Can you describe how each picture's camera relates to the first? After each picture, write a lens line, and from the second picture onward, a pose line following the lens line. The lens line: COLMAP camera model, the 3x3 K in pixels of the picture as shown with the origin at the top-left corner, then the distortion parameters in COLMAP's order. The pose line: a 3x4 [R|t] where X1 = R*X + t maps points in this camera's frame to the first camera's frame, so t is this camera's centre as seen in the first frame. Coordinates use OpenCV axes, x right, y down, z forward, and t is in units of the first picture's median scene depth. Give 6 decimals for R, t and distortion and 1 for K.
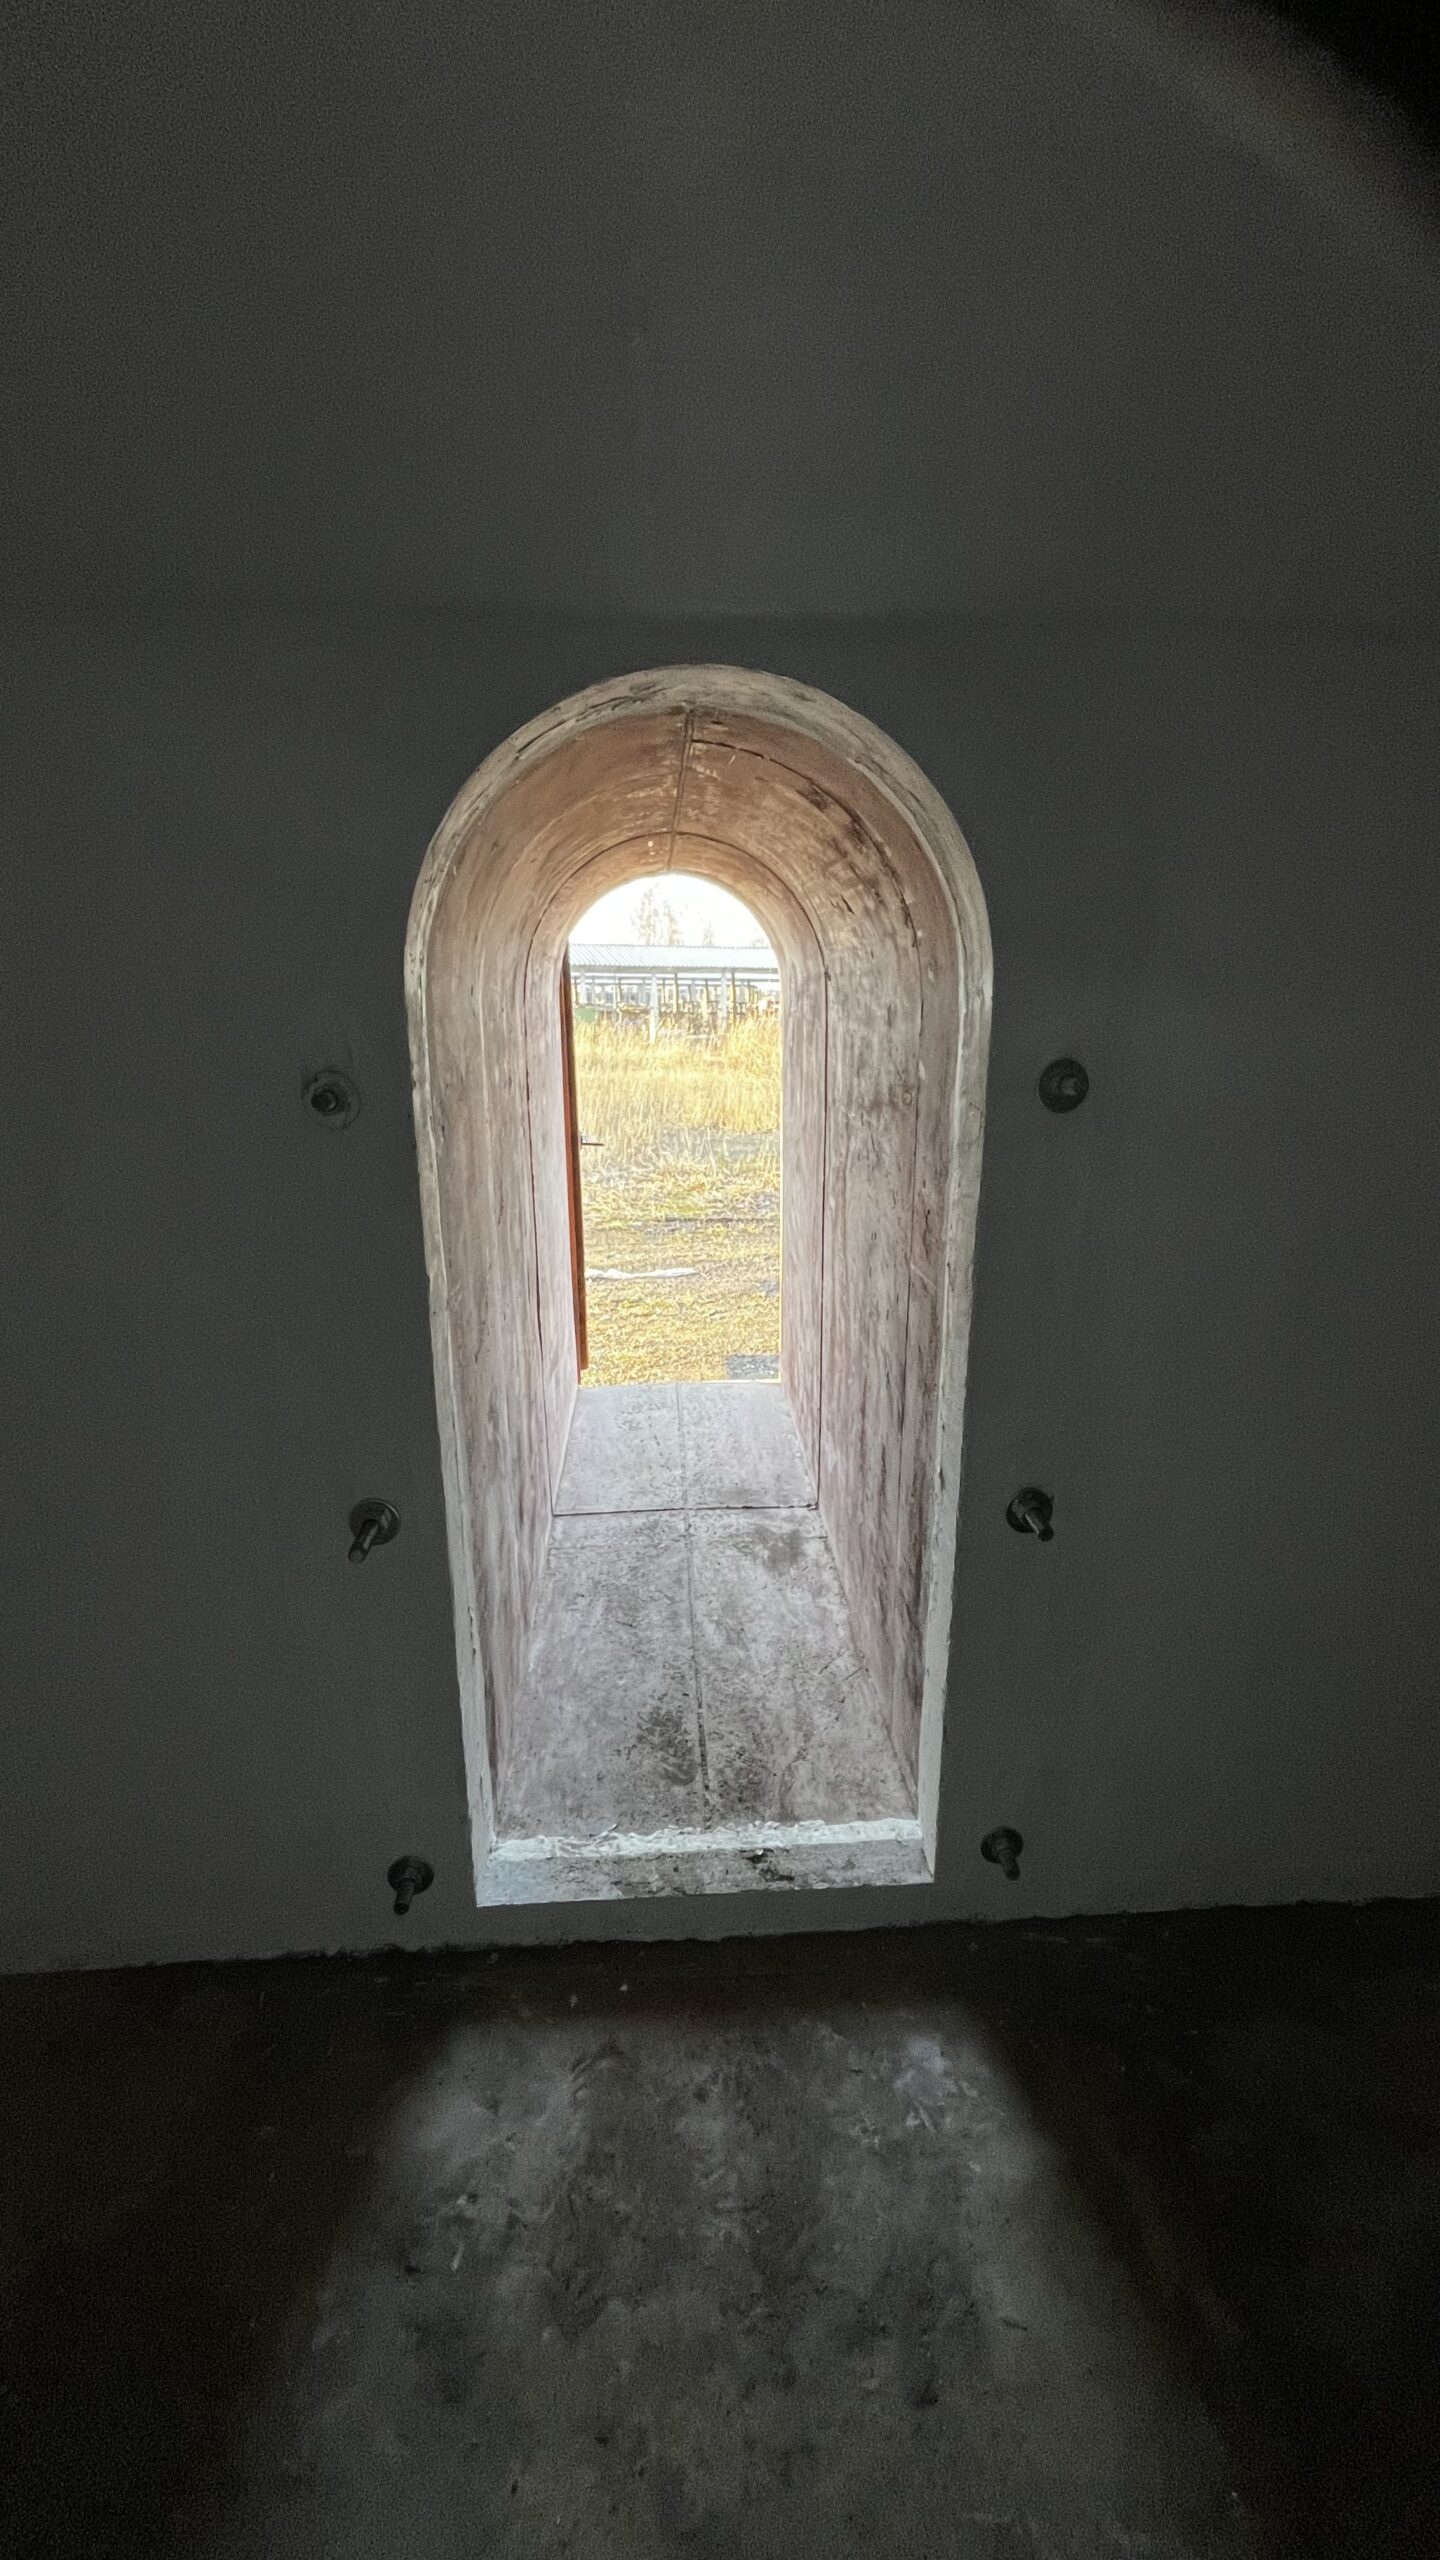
lens RADIAL K [[1041.6, 0, 717.1], [0, 1041.6, 1279.6], [0, 0, 1]] dist [-0.003053, -0.000504]
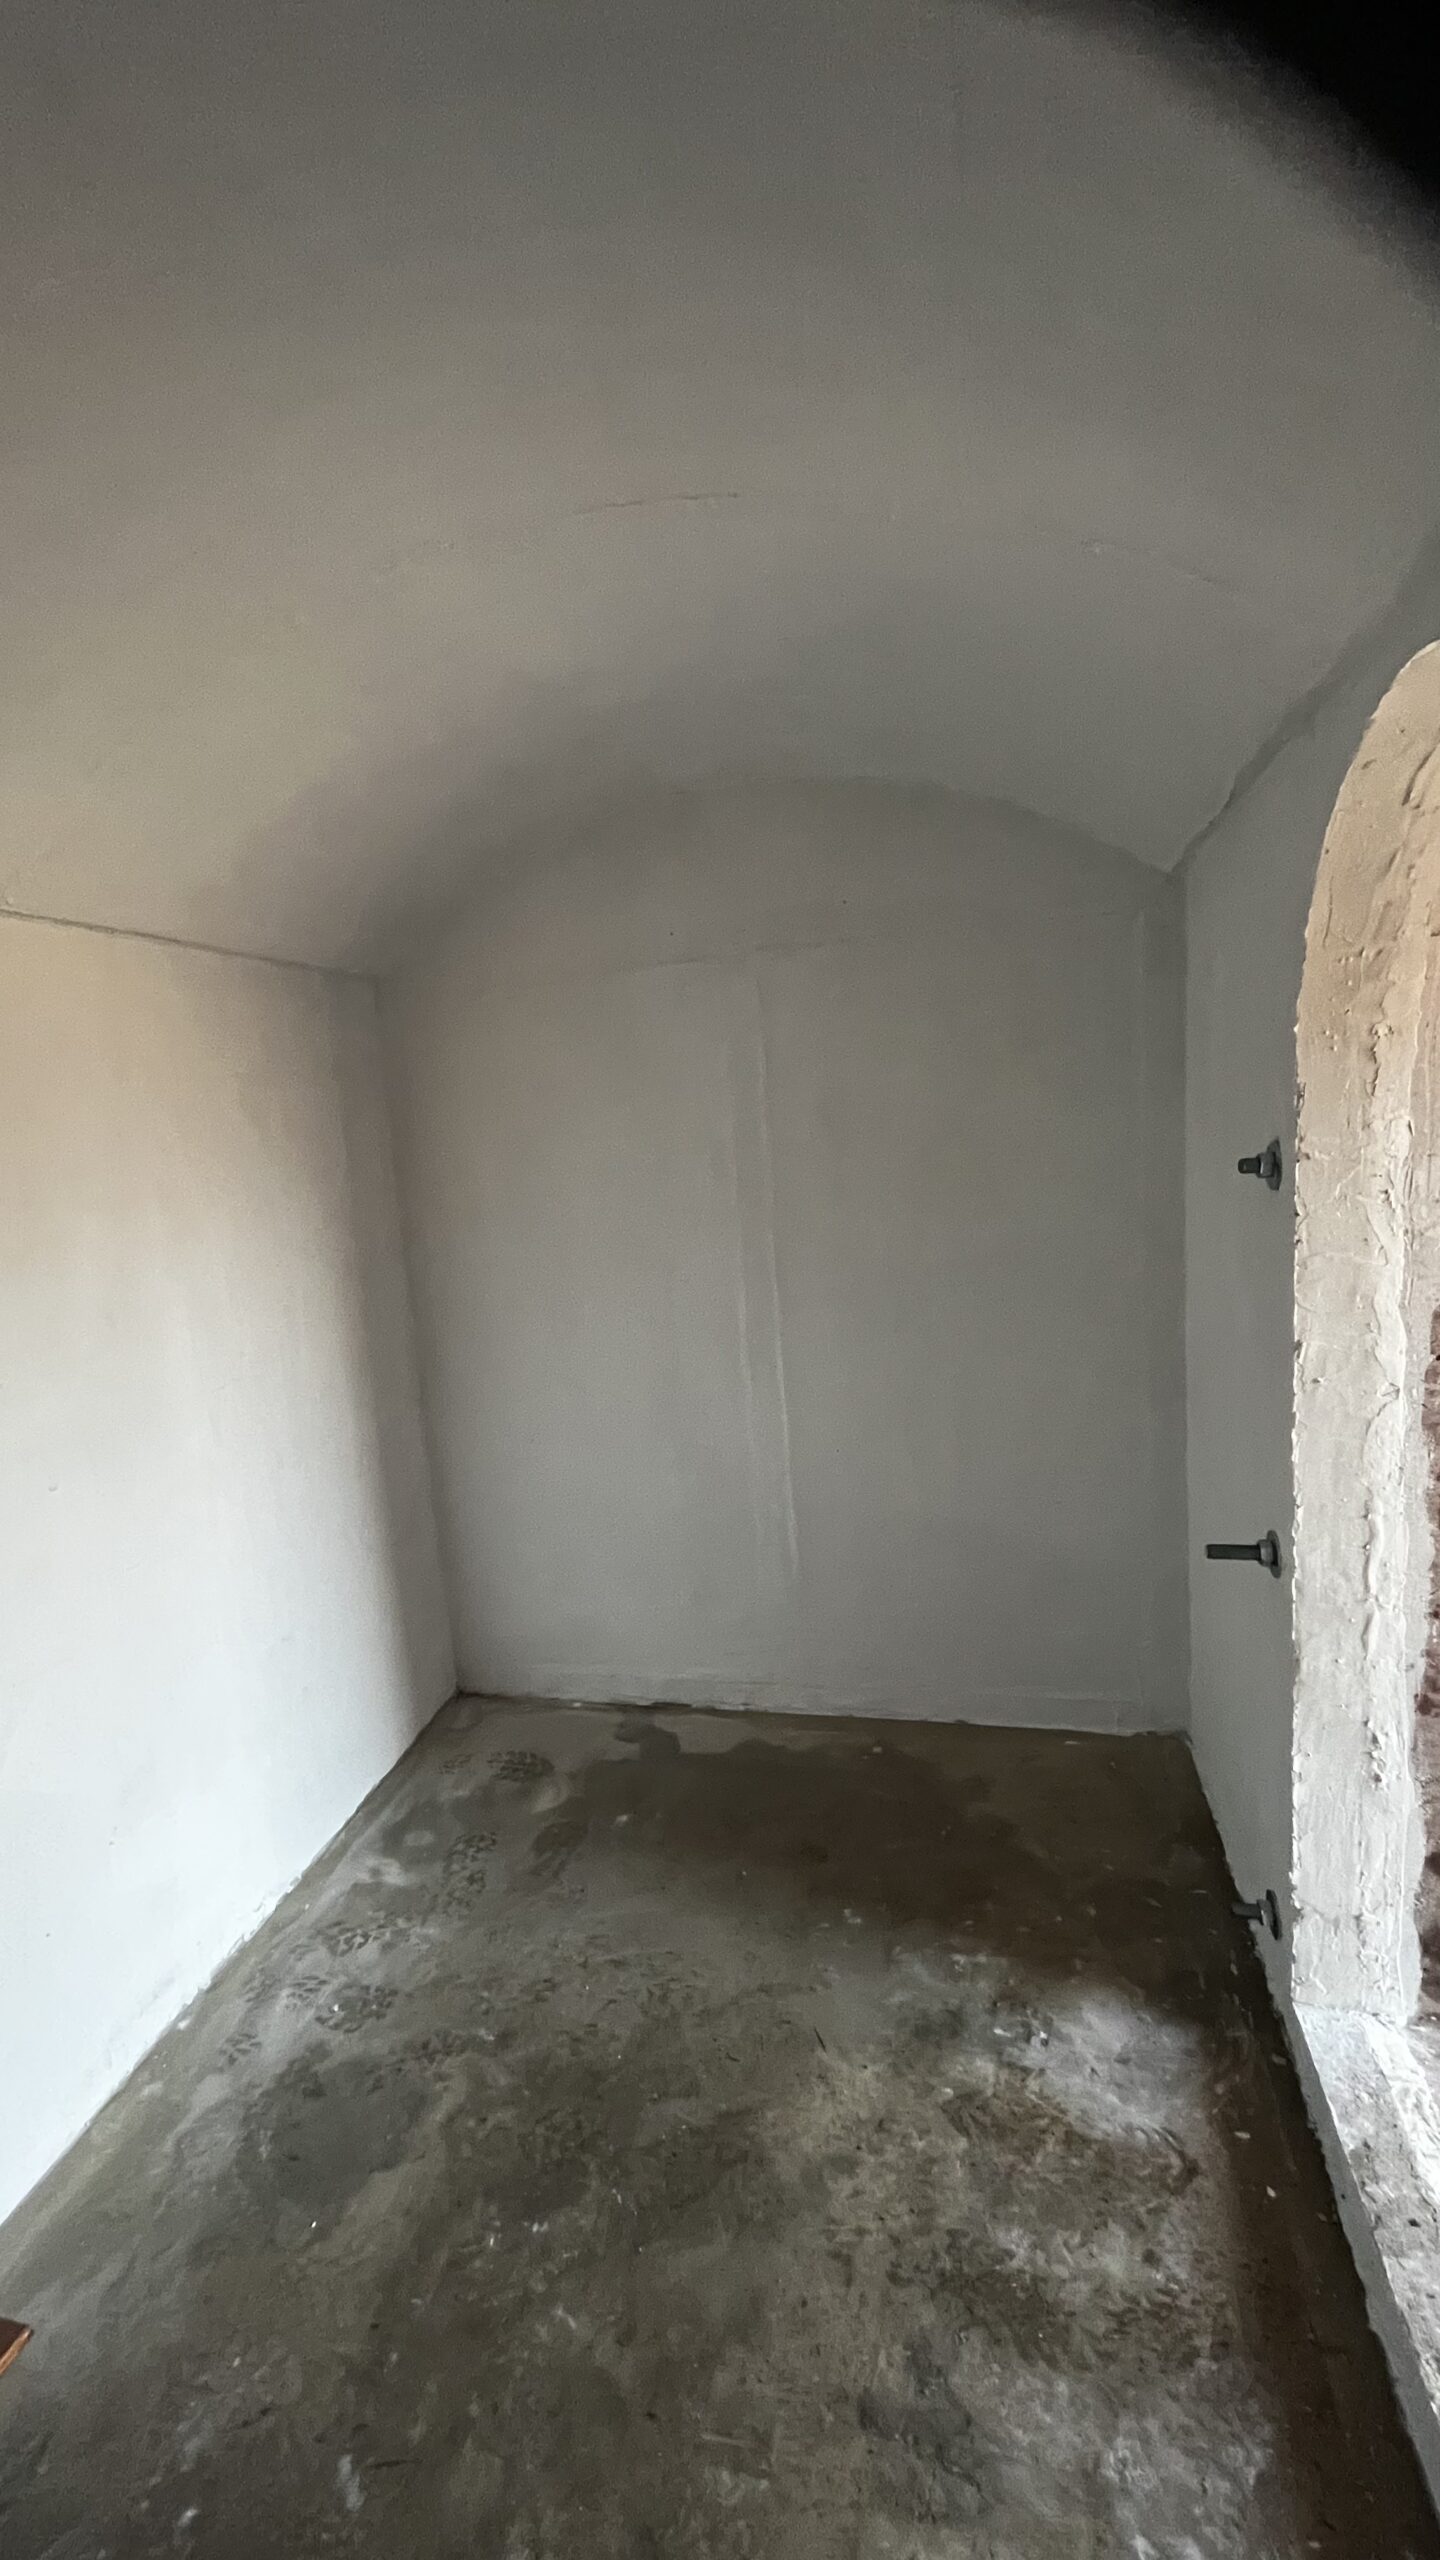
lens RADIAL K [[1041.6, 0, 716.2], [0, 1041.6, 1279.1], [0, 0, 1]] dist [-0.003053, -0.000504]
pose [[-0.294300, 0.175788, -0.939407, 0.895985], [-0.189329, 0.952734, 0.237596, -0.202479], [0.936772, 0.247781, -0.247108, 0.728689]]
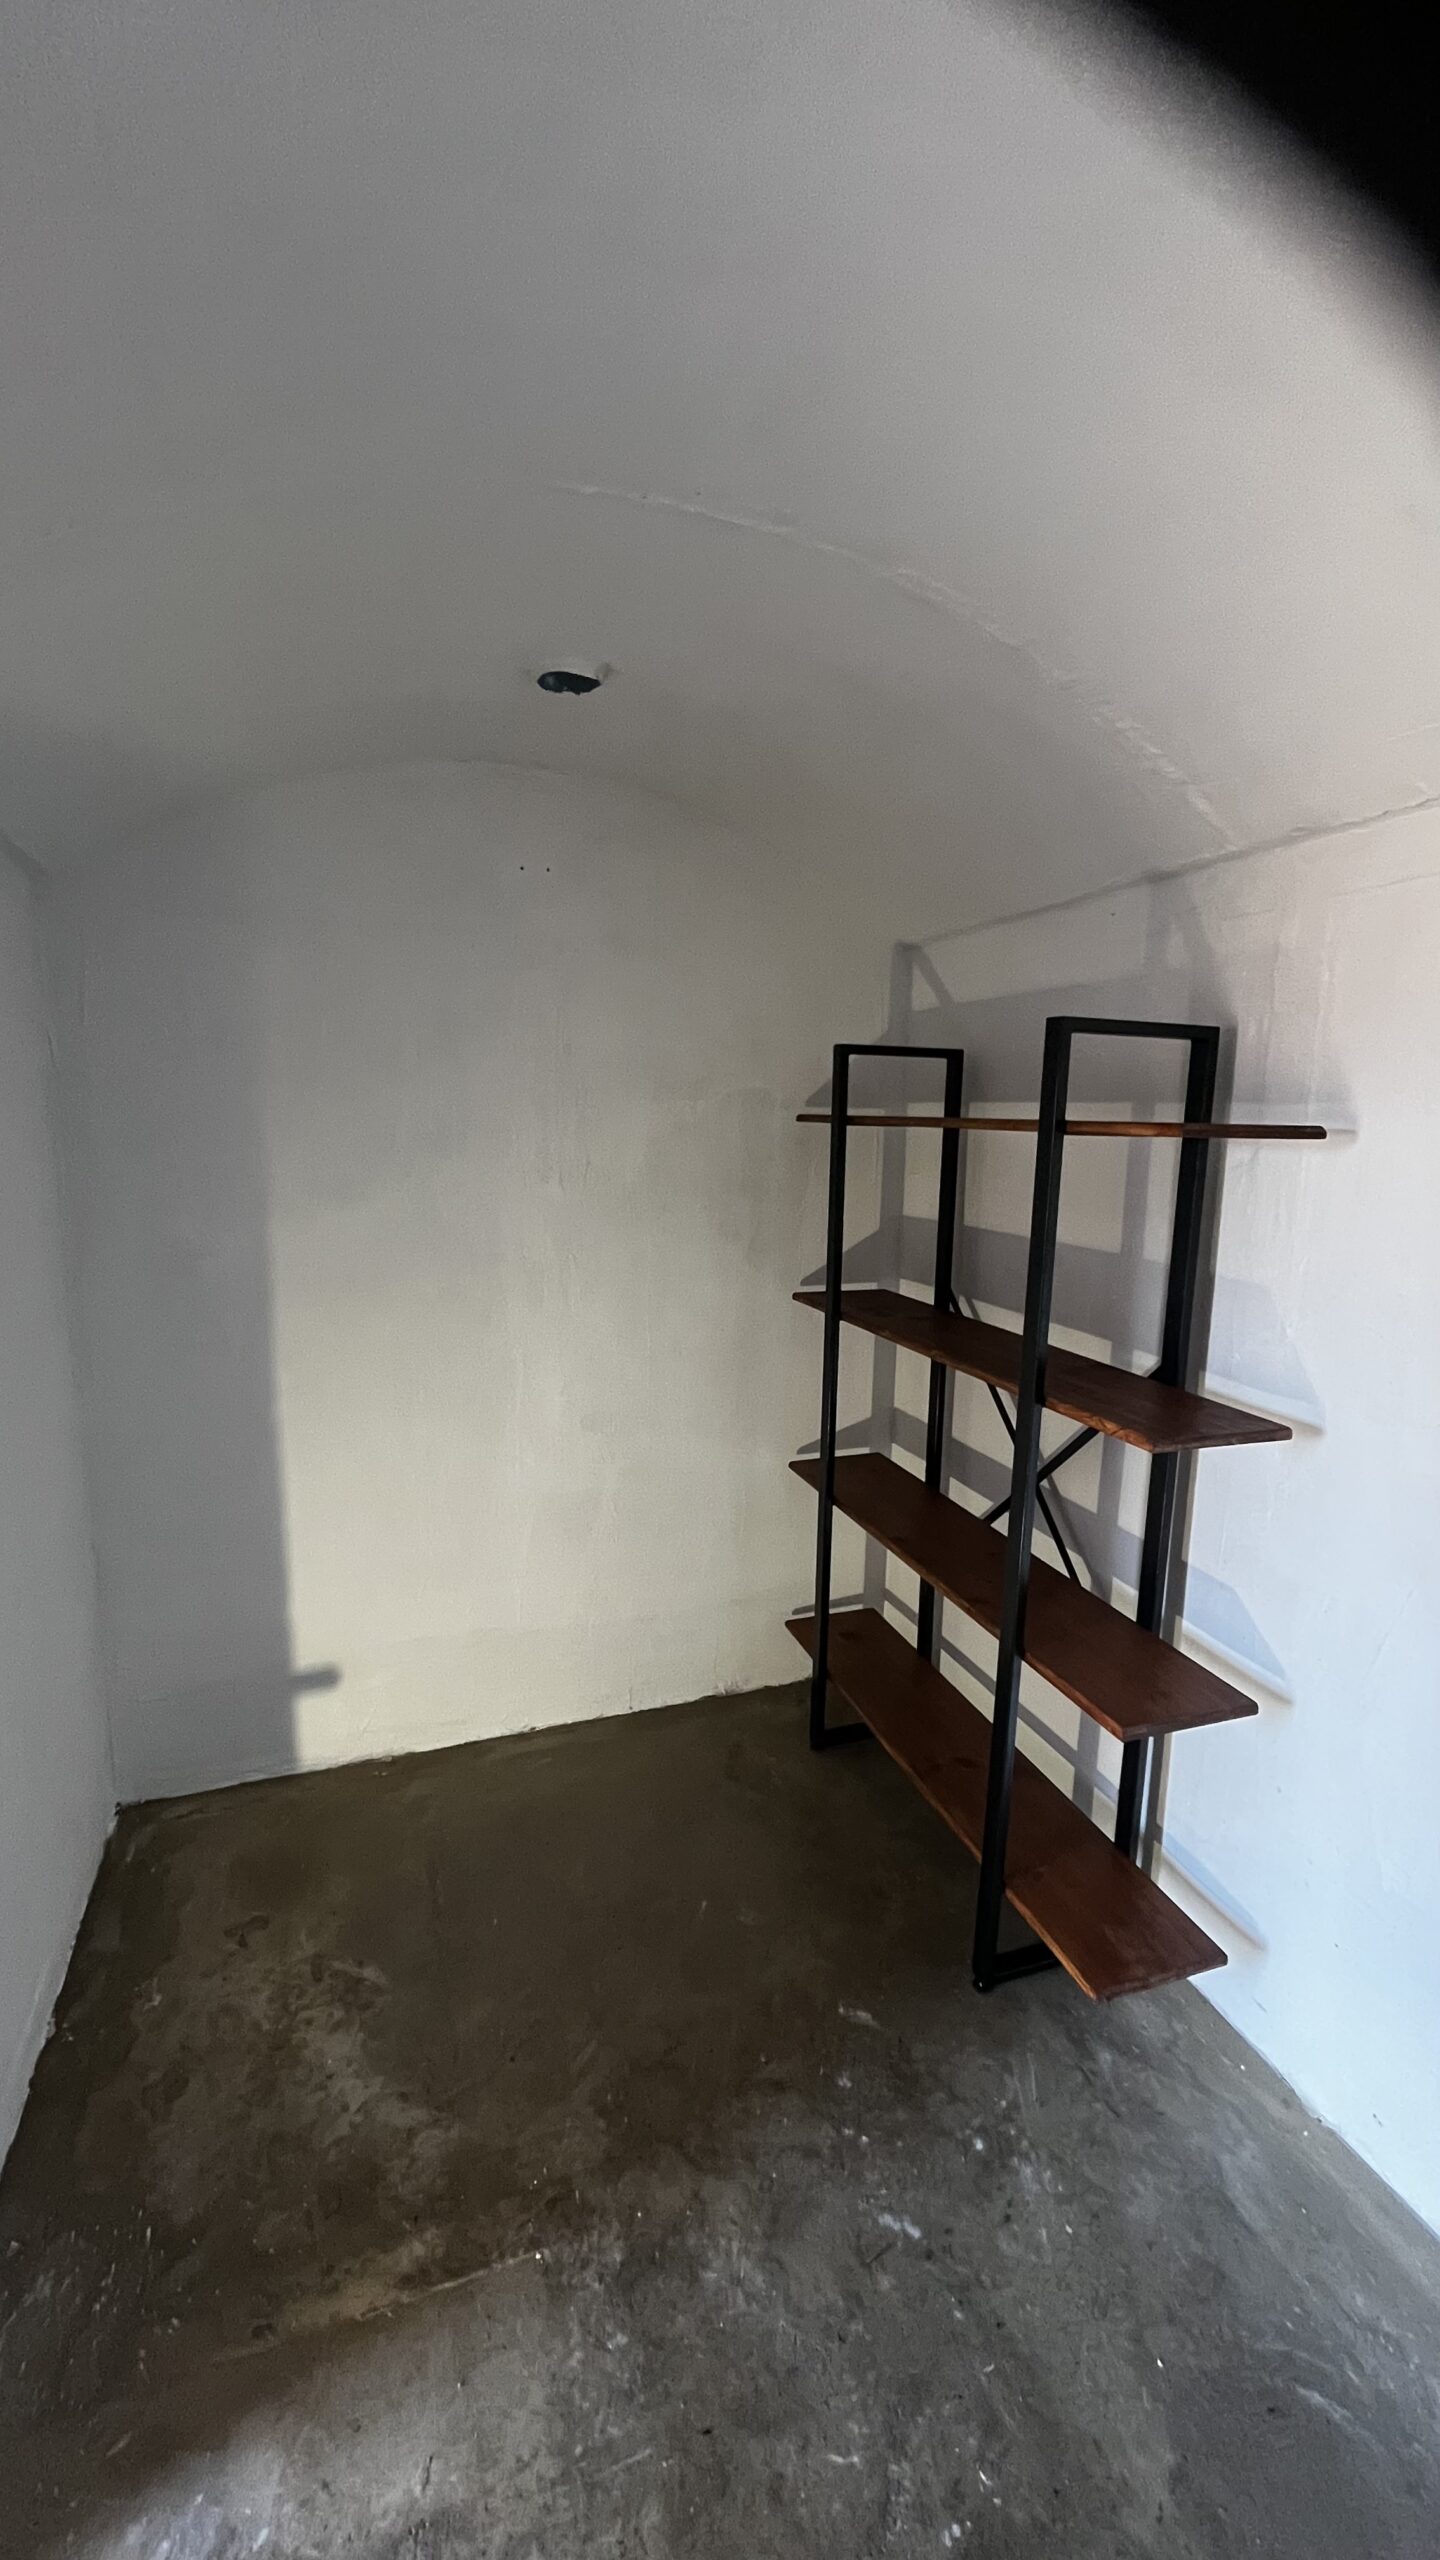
lens RADIAL K [[1041.6, 0, 716.1], [0, 1041.6, 1282.4], [0, 0, 1]] dist [-0.003053, -0.000504]
pose [[-0.286317, -0.166231, 0.943605, -0.461525], [0.257944, 0.935102, 0.243000, -0.156906], [-0.922761, 0.312972, -0.224857, 0.580259]]
